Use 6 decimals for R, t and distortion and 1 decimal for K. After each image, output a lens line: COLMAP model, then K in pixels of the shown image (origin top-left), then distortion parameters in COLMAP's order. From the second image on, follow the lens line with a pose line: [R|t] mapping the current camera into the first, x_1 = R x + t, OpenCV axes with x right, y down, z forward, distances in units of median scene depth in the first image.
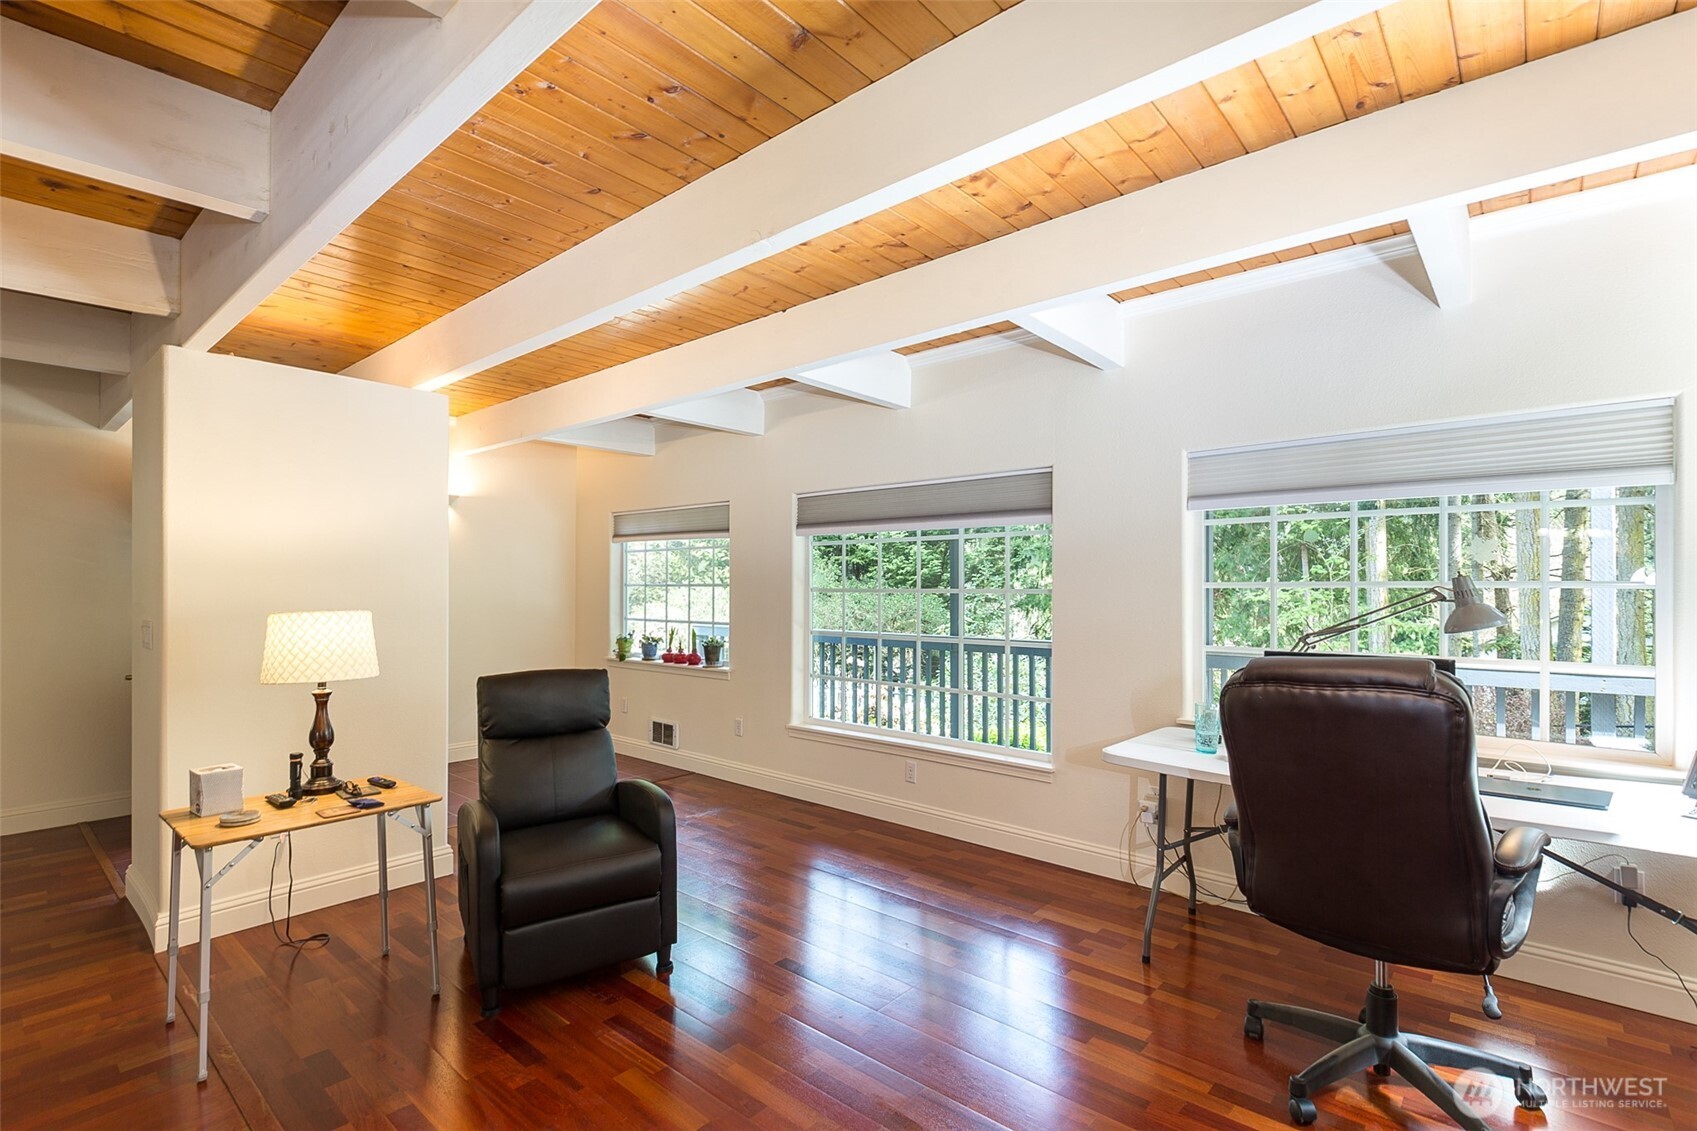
lens RADIAL K [[788.2, 0, 835.6], [0, 788.2, 571.0], [0, 0, 1]] dist [0.000652, -0.000503]
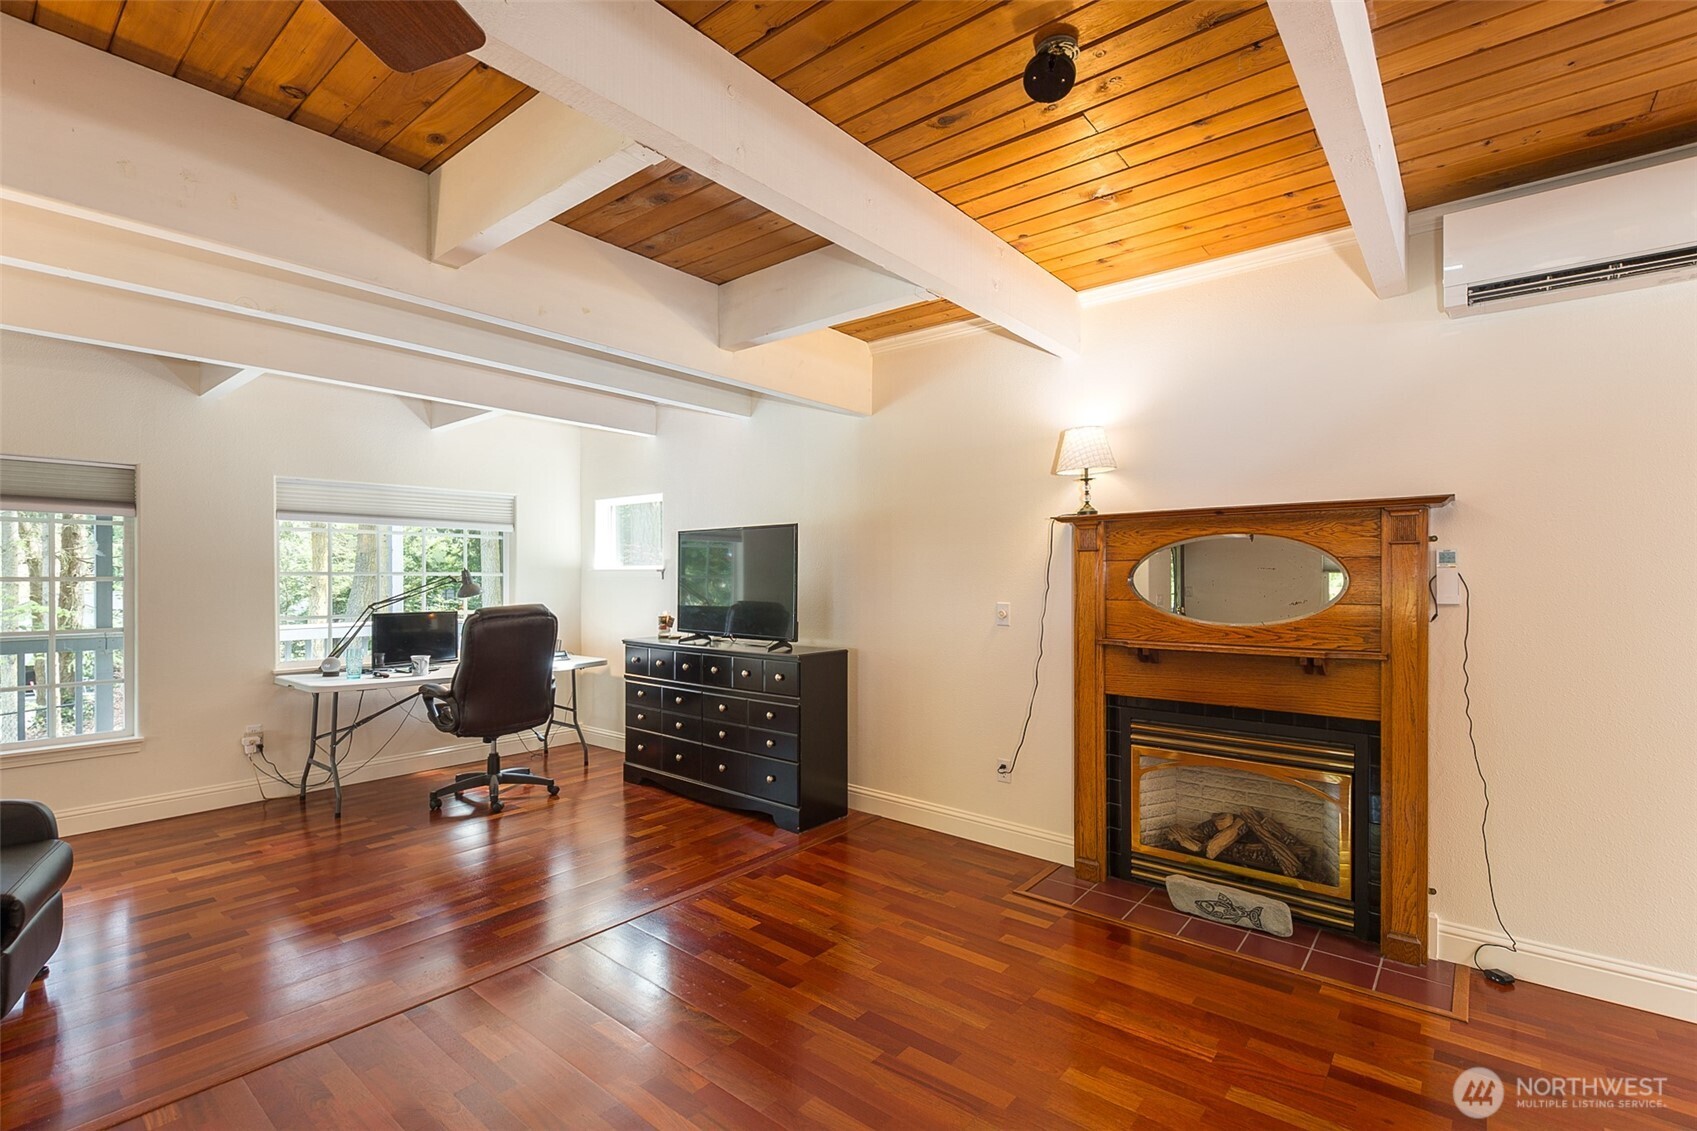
lens RADIAL K [[788.2, 0, 837.3], [0, 788.2, 571.0], [0, 0, 1]] dist [0.000652, -0.000503]
pose [[-0.029577, 0.011337, 0.999498, -0.989281], [-0.016011, 0.999802, -0.011814, 0.013631], [-0.999434, -0.016352, -0.029390, 0.061791]]
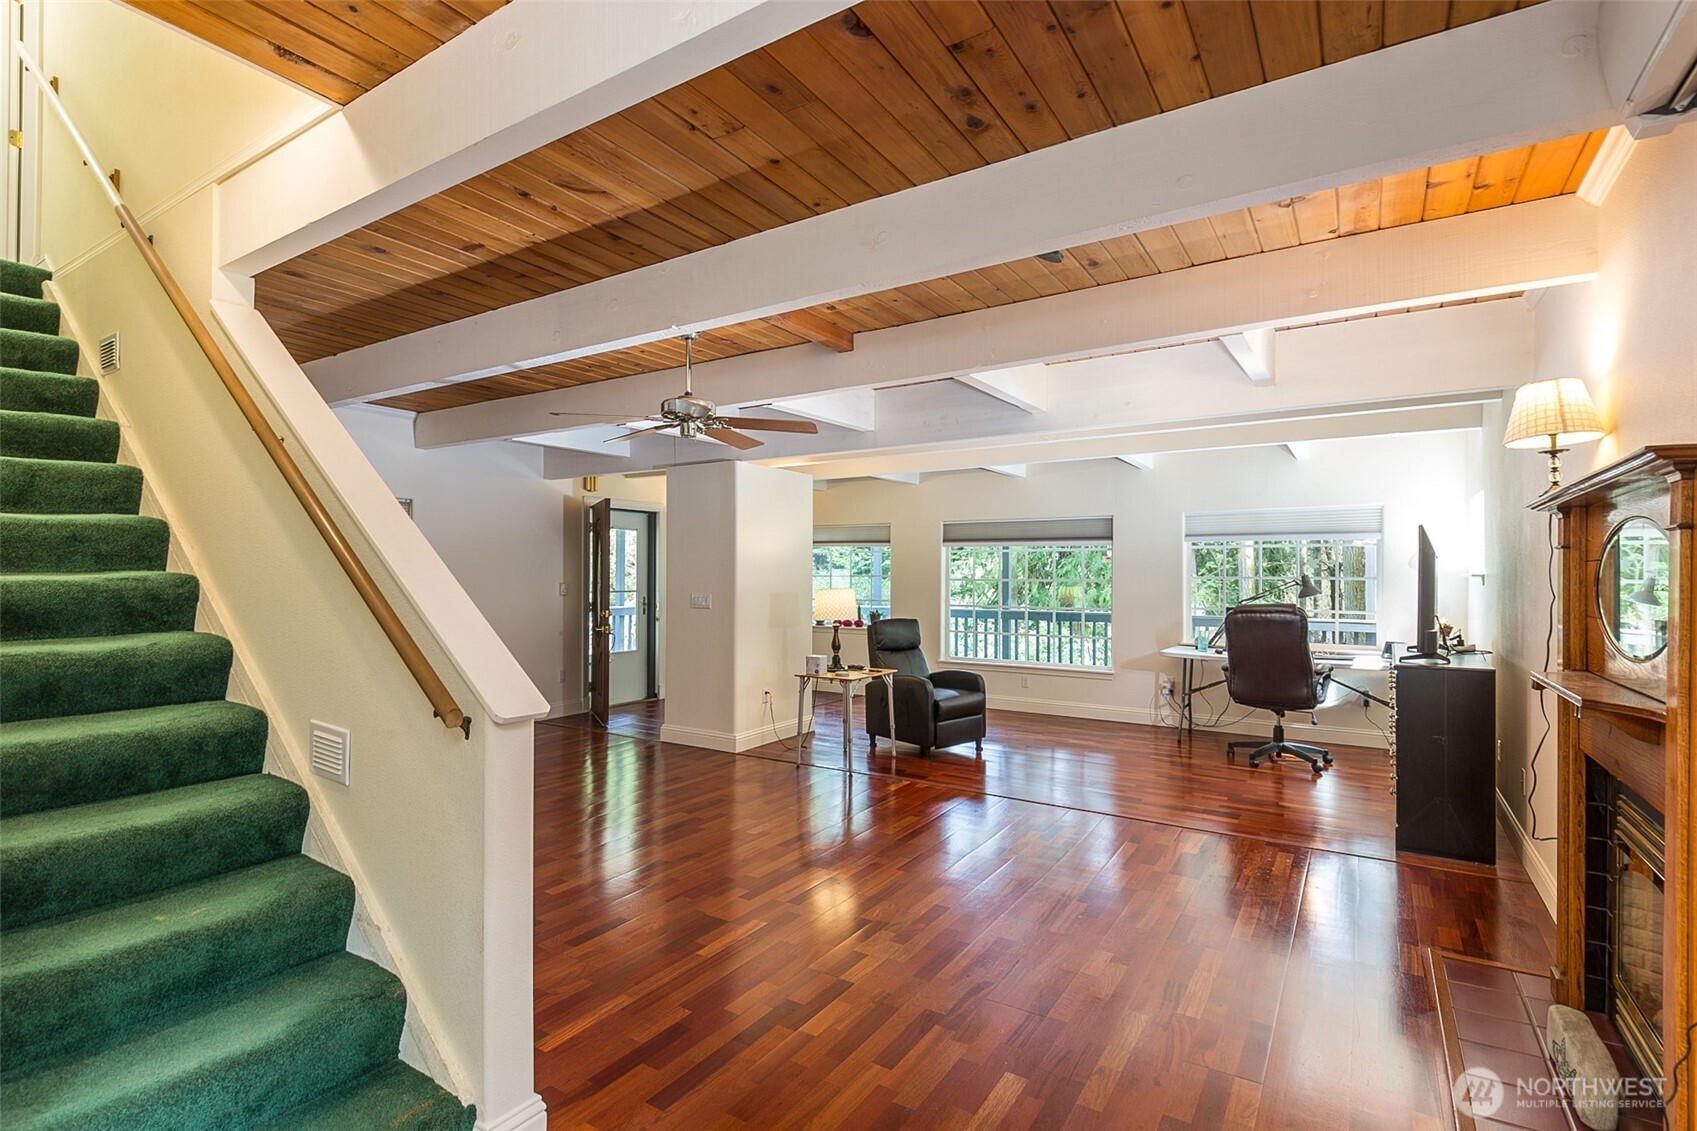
lens RADIAL K [[788.2, 0, 856.7], [0, 788.2, 573.1], [0, 0, 1]] dist [0.000652, -0.000503]
pose [[0.988458, 0.006574, 0.151354, -0.732419], [-0.008384, 0.999901, 0.011326, -0.011336], [-0.151264, -0.012464, 0.988415, -0.929180]]
